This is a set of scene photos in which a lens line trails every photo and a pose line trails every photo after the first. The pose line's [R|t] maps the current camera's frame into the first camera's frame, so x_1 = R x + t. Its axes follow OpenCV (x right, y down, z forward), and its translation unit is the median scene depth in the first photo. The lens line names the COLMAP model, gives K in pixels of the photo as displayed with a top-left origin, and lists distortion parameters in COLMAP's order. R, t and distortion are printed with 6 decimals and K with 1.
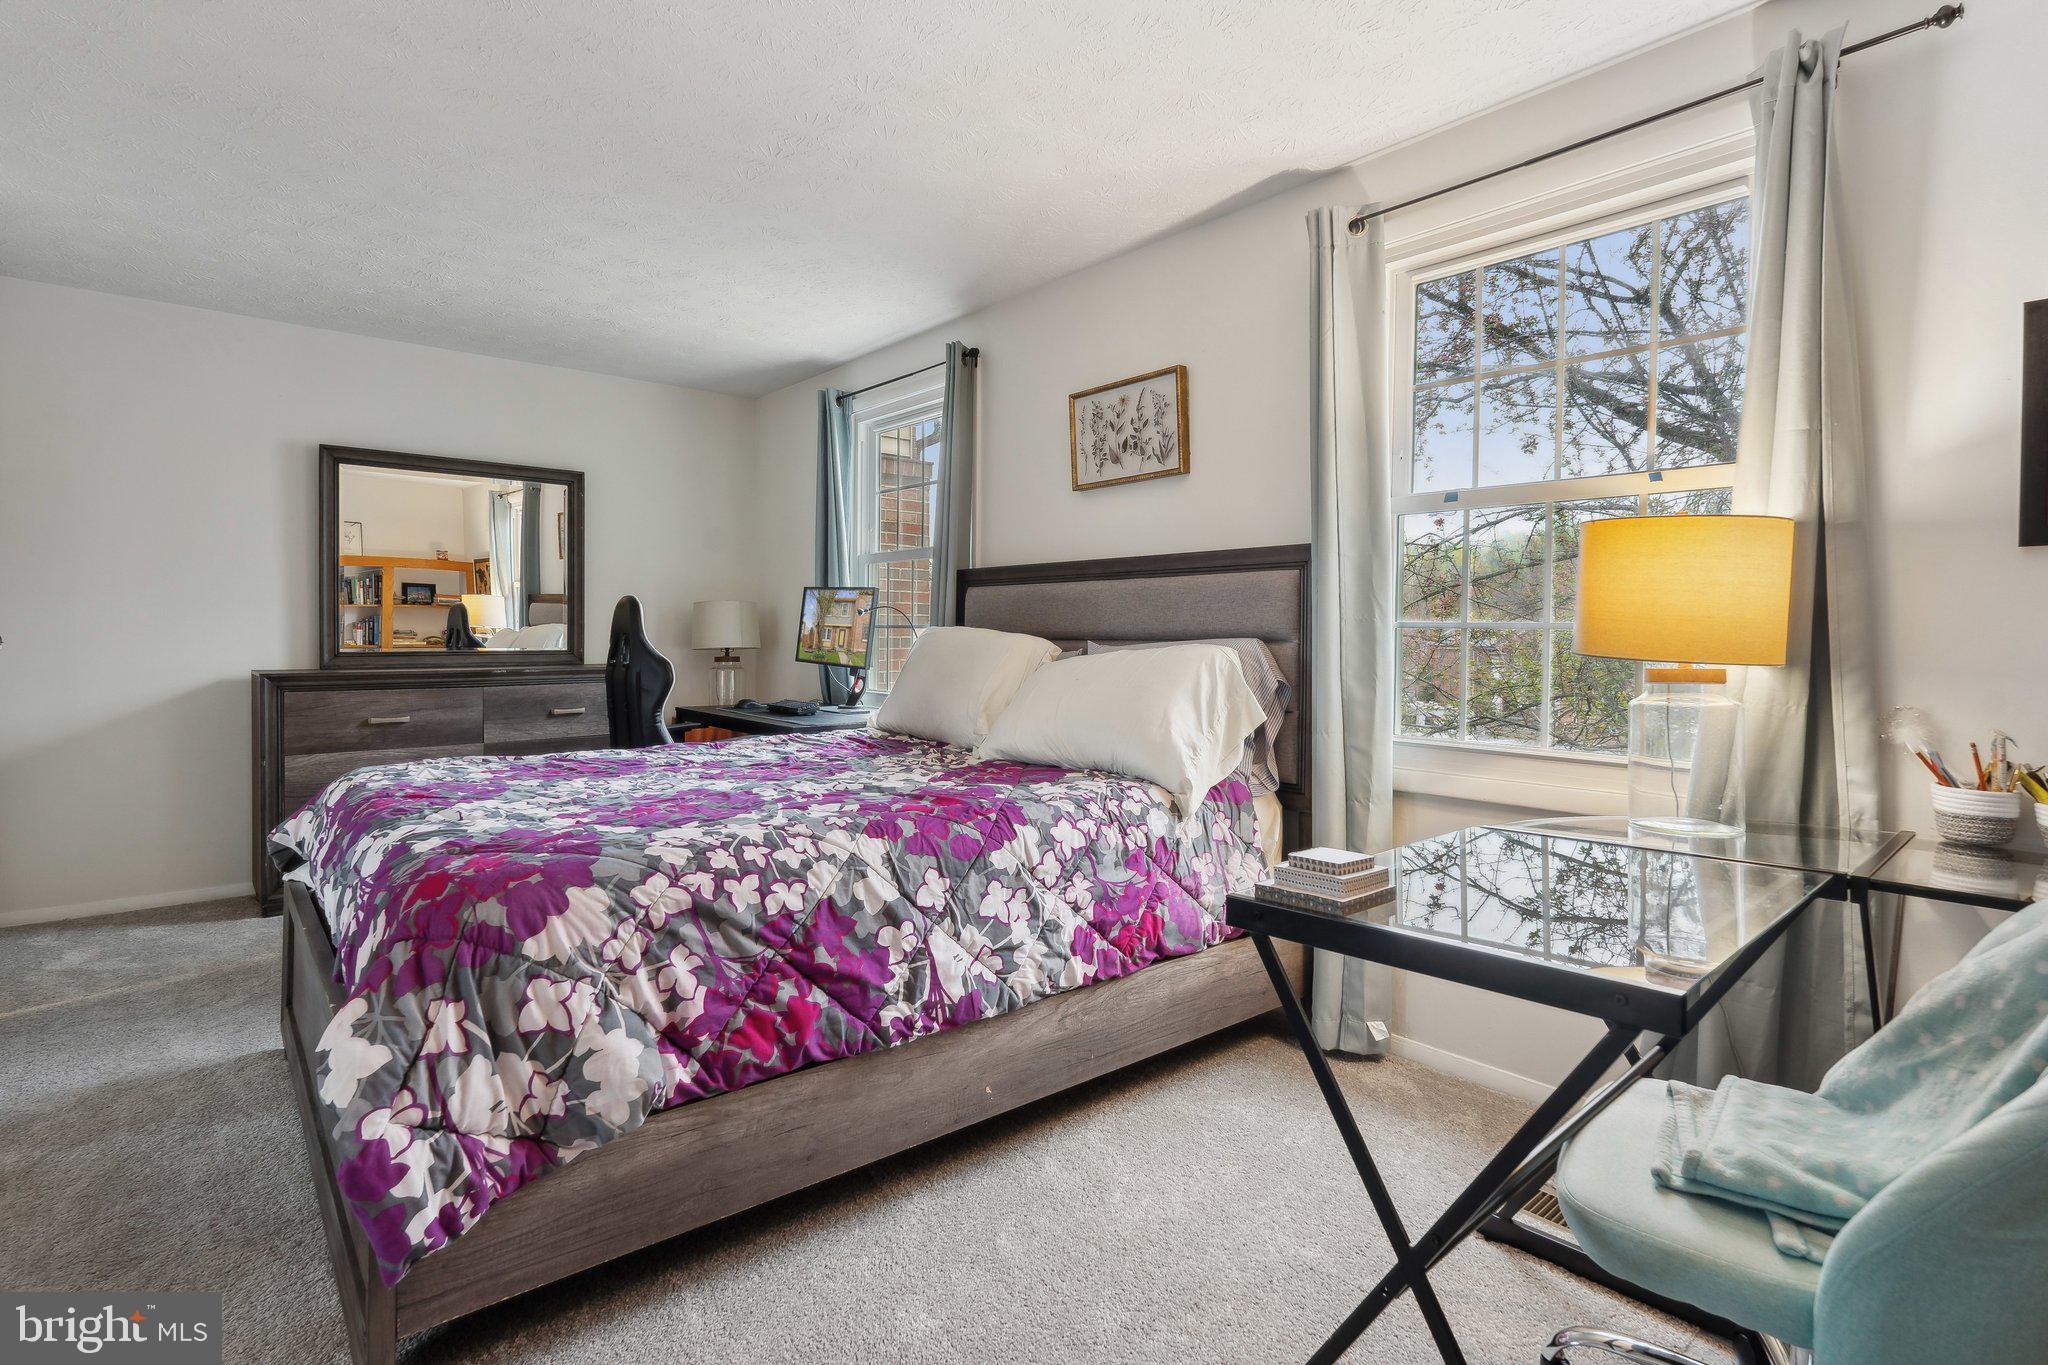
lens RADIAL K [[972.7, 0, 1017.8], [0, 972.7, 644.2], [0, 0, 1]] dist [0.003478, -0.000560]
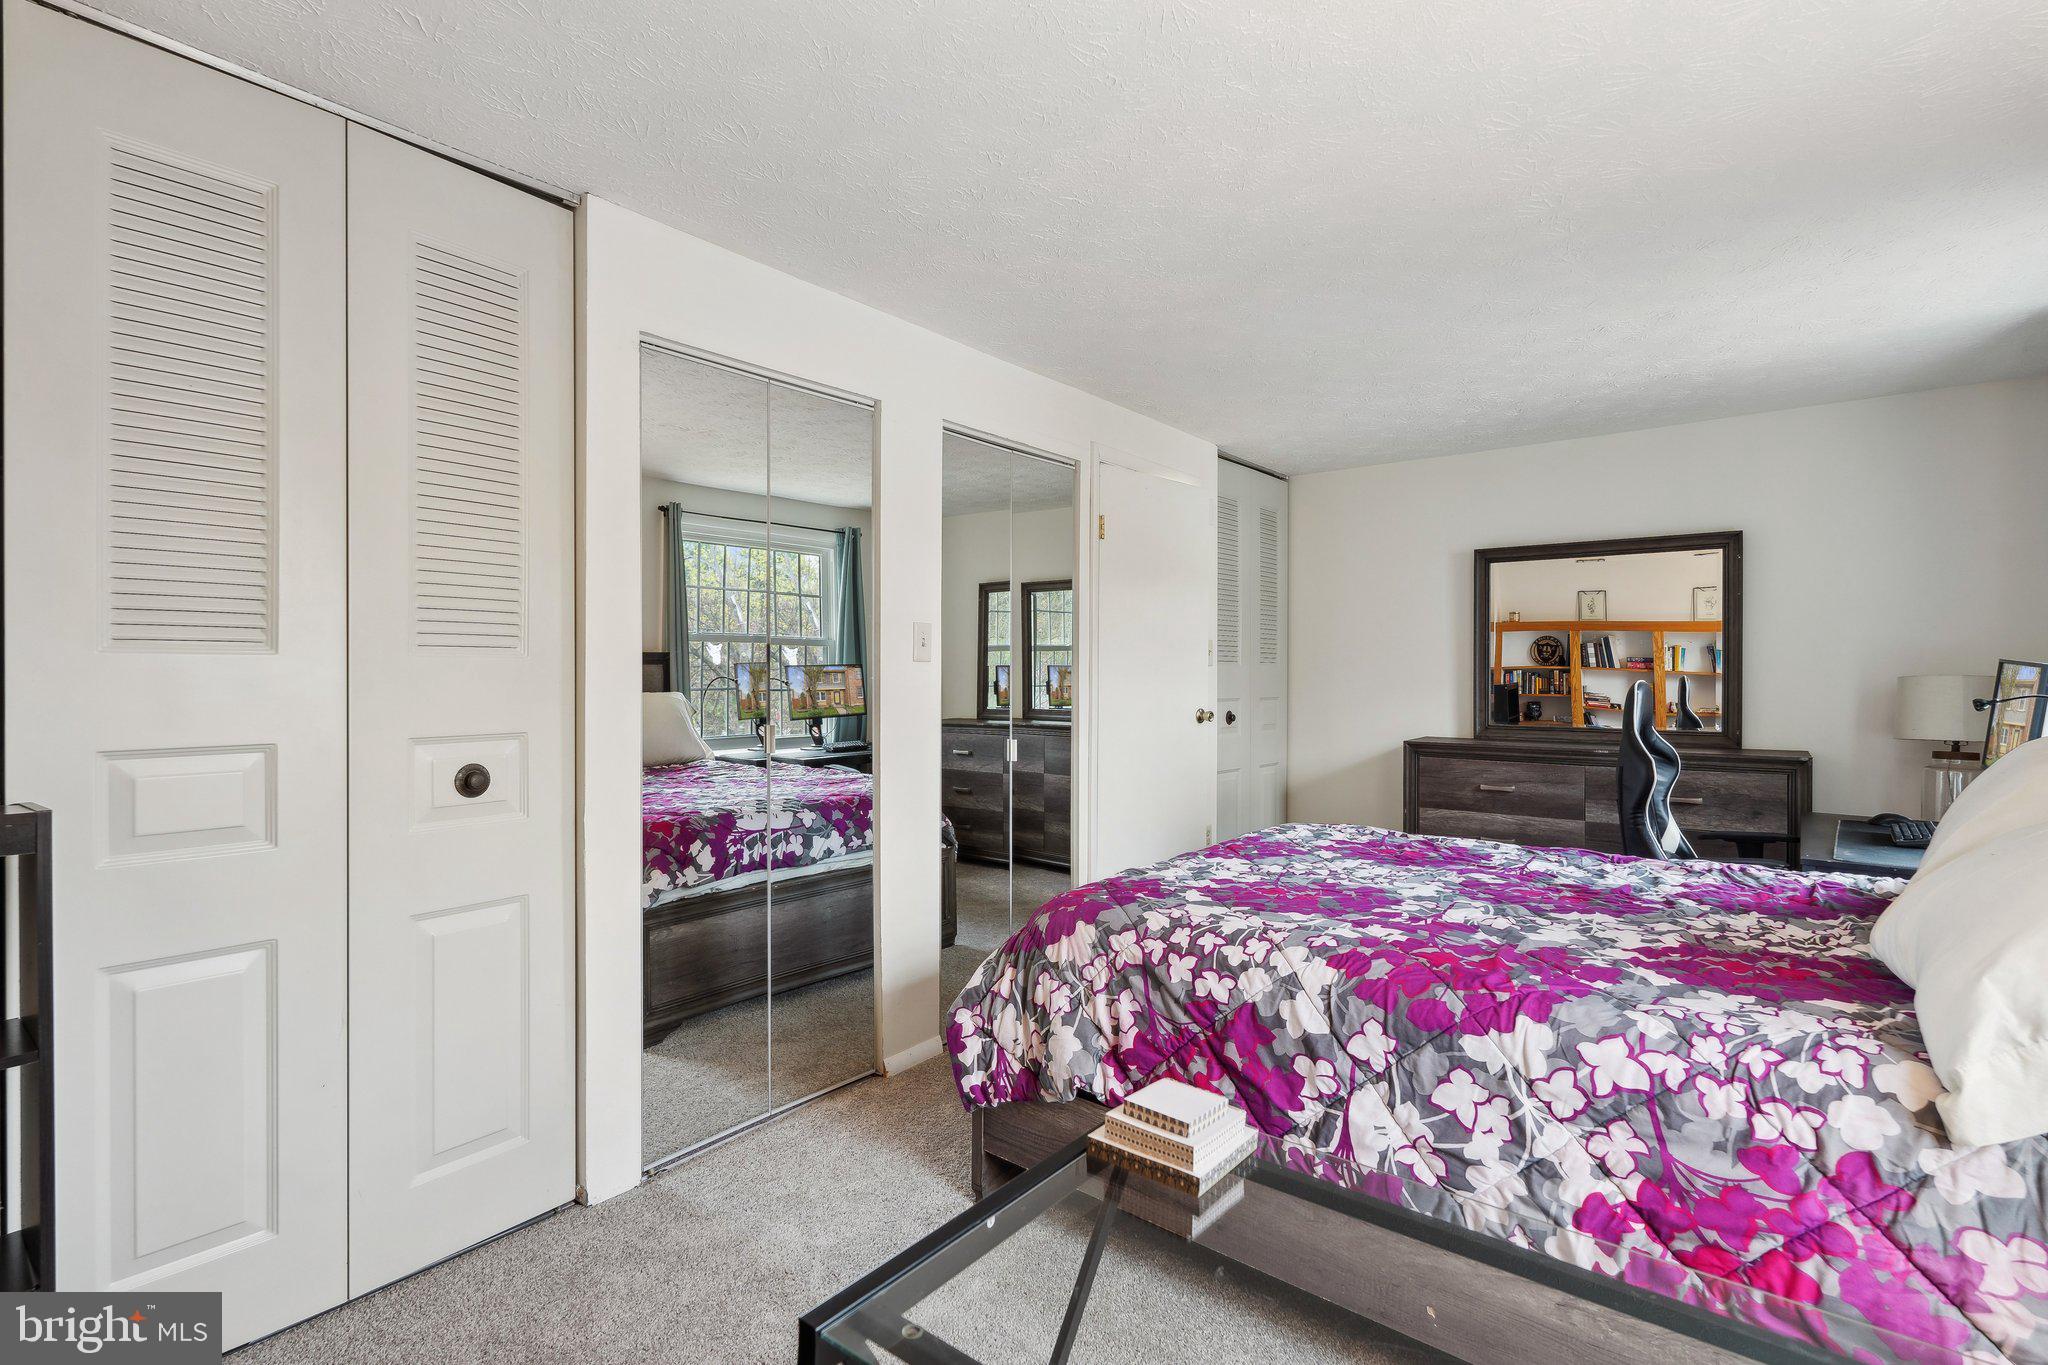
lens RADIAL K [[972.7, 0, 1017.8], [0, 972.7, 644.2], [0, 0, 1]] dist [0.003478, -0.000560]
pose [[0.195941, -0.031920, -0.980096, 0.791890], [-0.013858, 0.999280, -0.035315, -0.091592], [0.980518, 0.020502, 0.195358, 0.504324]]
